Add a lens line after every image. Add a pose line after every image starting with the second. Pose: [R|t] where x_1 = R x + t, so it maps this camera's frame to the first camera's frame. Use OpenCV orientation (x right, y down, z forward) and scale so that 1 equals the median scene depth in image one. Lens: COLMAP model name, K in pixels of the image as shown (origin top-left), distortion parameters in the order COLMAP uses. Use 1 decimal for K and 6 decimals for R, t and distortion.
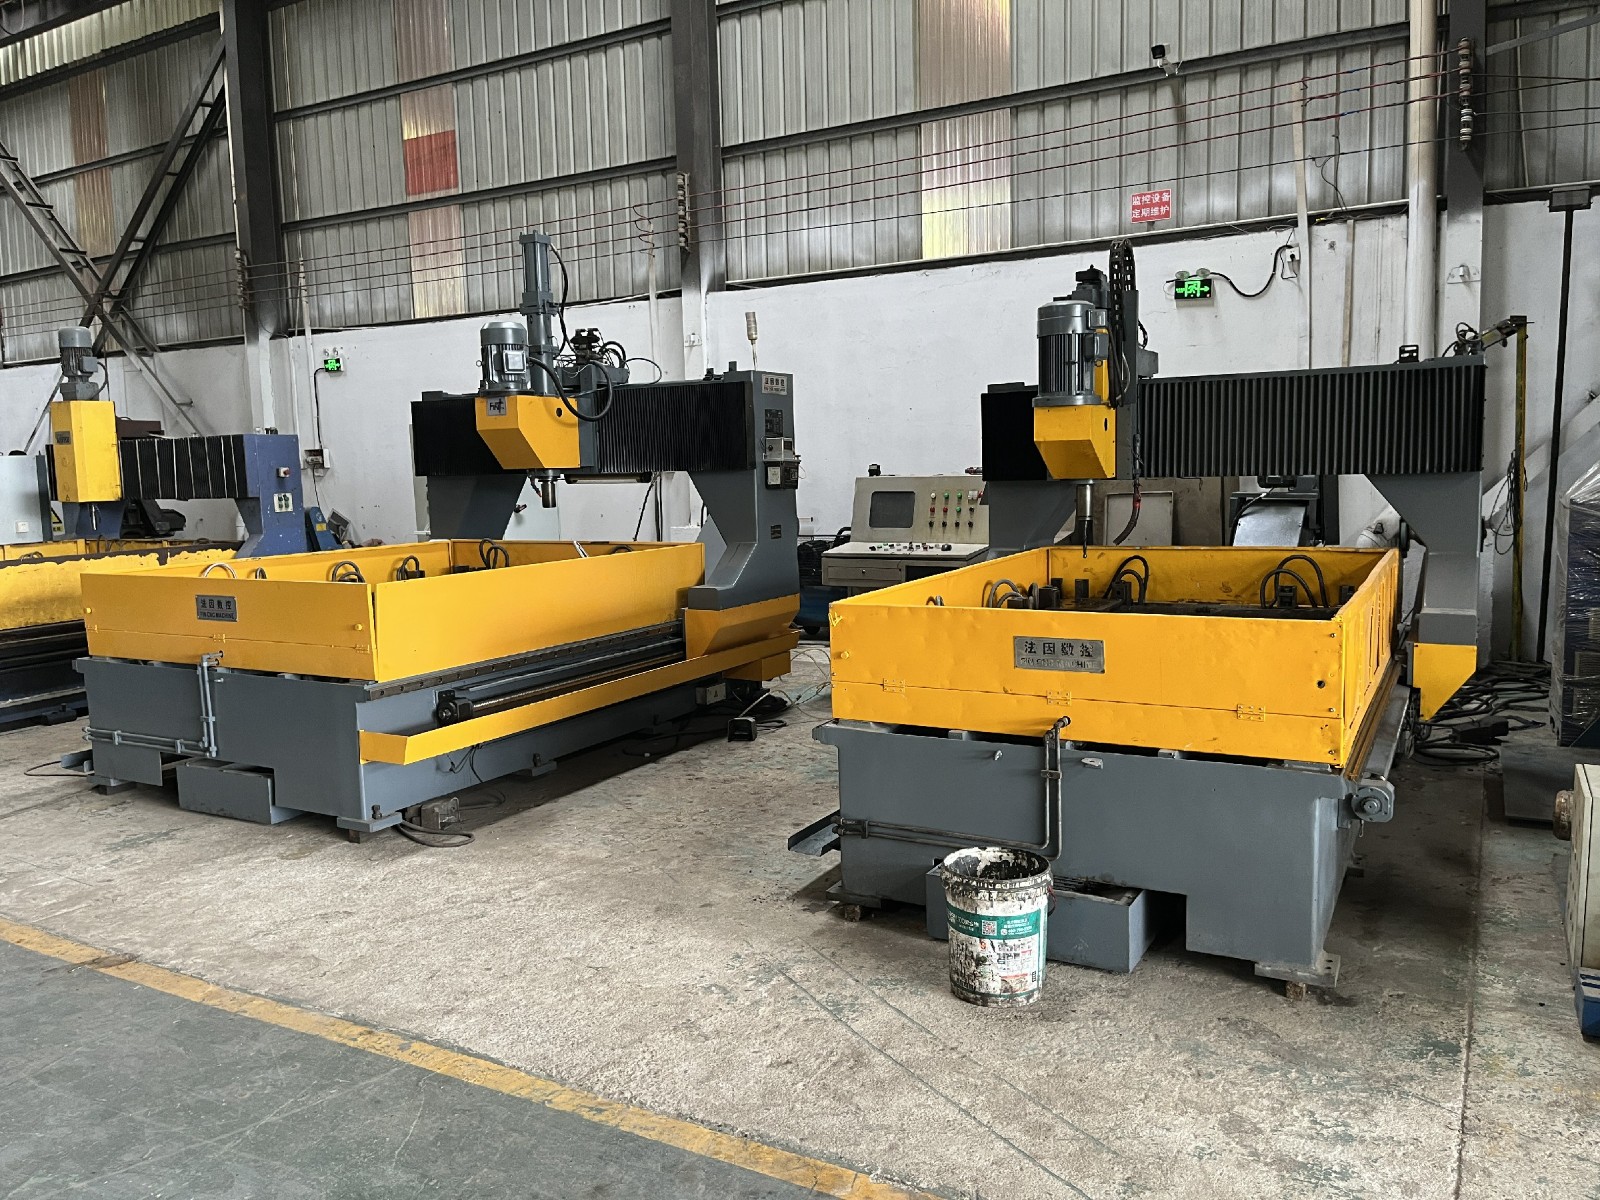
lens RADIAL K [[1211.0, 0, 802.6], [0, 1211.0, 602.1], [0, 0, 1]] dist [0.072677, -0.109658]
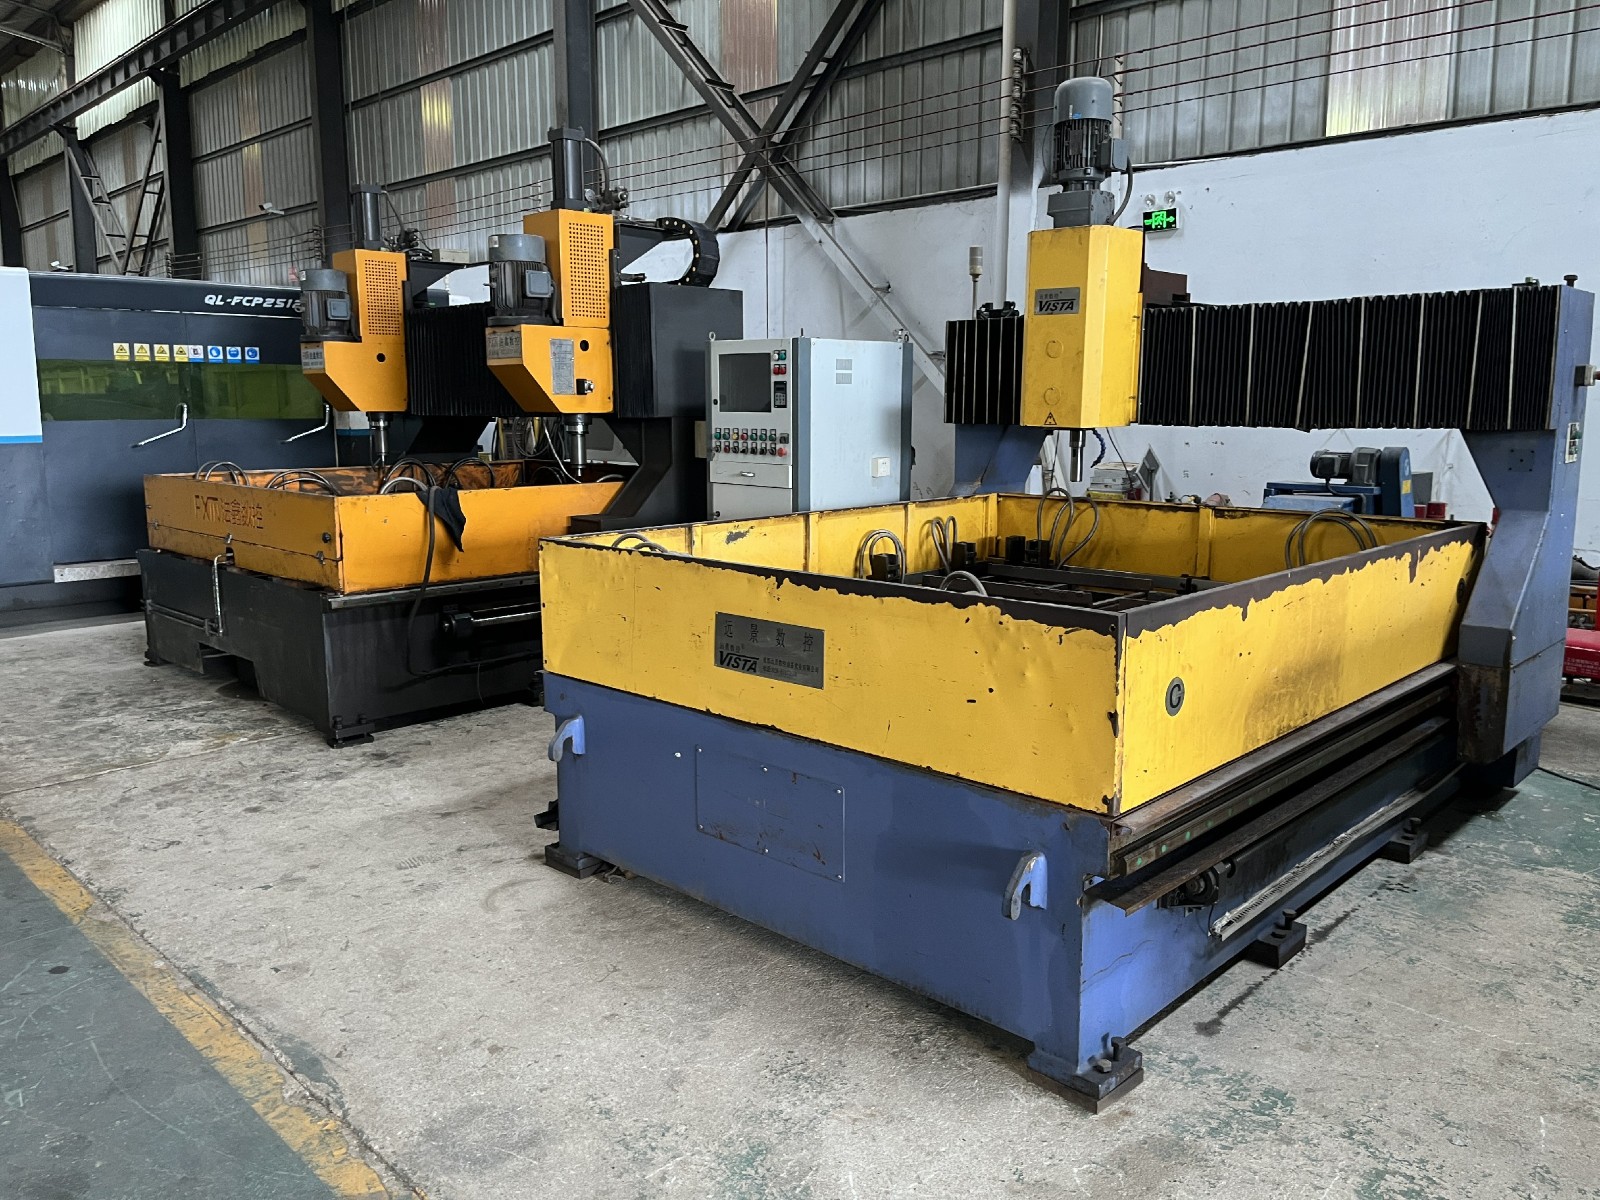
lens RADIAL K [[1211.0, 0, 800.5], [0, 1211.0, 588.8], [0, 0, 1]] dist [0.072677, -0.109658]
pose [[0.963771, 0.067214, -0.258124, -0.663401], [-0.055677, 0.997106, 0.051757, -0.040483], [0.260856, -0.035510, 0.964724, 0.556768]]
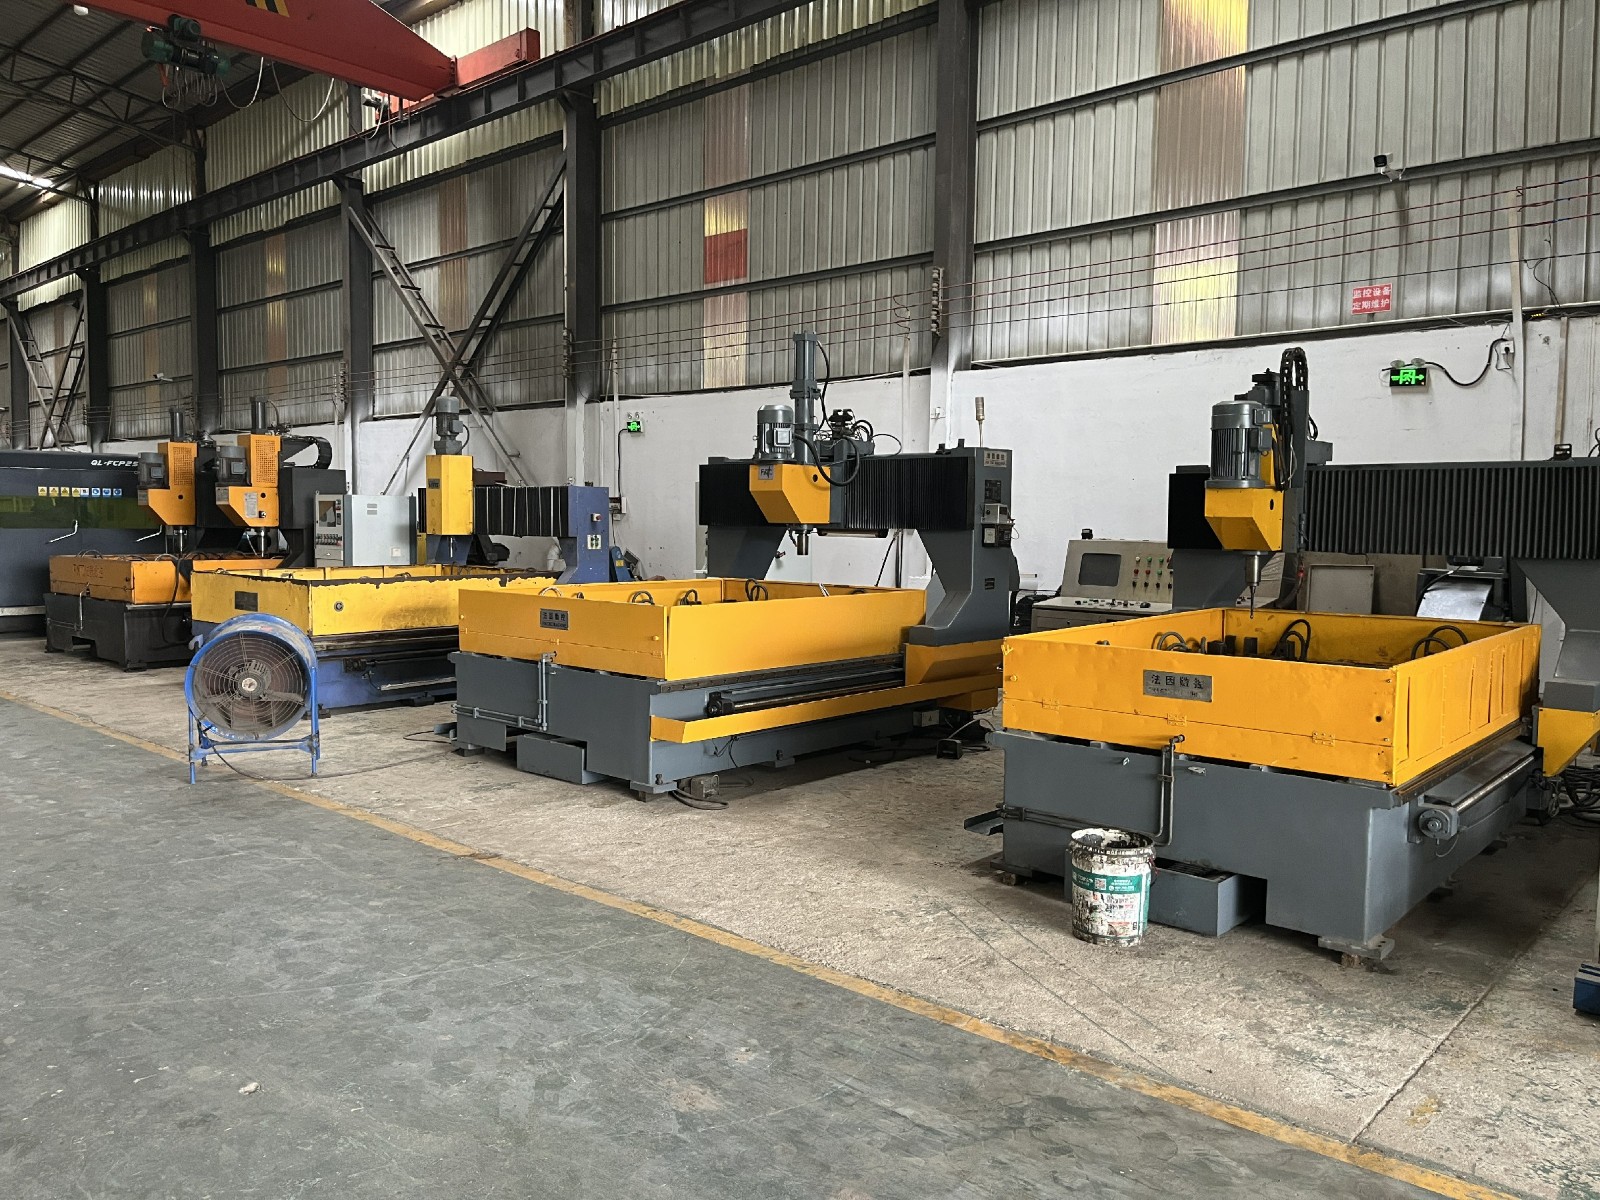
lens RADIAL K [[1211.0, 0, 785.3], [0, 1211.0, 600.5], [0, 0, 1]] dist [0.072677, -0.109658]
pose [[0.973756, 0.052007, -0.221574, 0.040879], [-0.061817, 0.997380, -0.037567, 0.012672], [0.219040, 0.050278, 0.974420, -0.163212]]
